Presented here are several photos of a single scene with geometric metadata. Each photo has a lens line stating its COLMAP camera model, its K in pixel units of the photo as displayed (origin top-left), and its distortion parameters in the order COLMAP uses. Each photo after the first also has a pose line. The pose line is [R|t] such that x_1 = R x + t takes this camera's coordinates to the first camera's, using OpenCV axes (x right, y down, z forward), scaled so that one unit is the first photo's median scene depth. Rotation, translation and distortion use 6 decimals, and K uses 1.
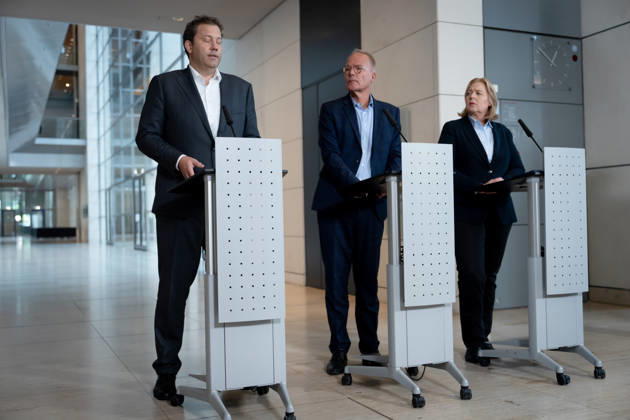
lens RADIAL K [[675.4, 0, 309.5], [0, 675.4, 211.6], [0, 0, 1]] dist [0.011407, 0.013446]
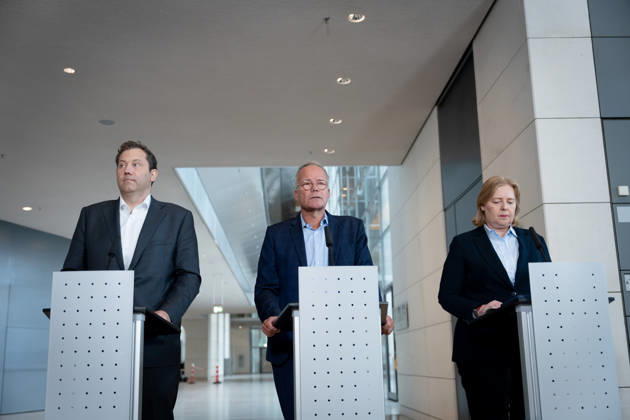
lens RADIAL K [[675.4, 0, 309.5], [0, 675.4, 211.6], [0, 0, 1]] dist [0.011407, 0.013446]
pose [[0.924889, -0.079098, -0.371919, 0.358225], [0.006748, 0.981384, -0.191935, -0.012924], [0.380178, 0.175009, 0.908205, 0.228989]]
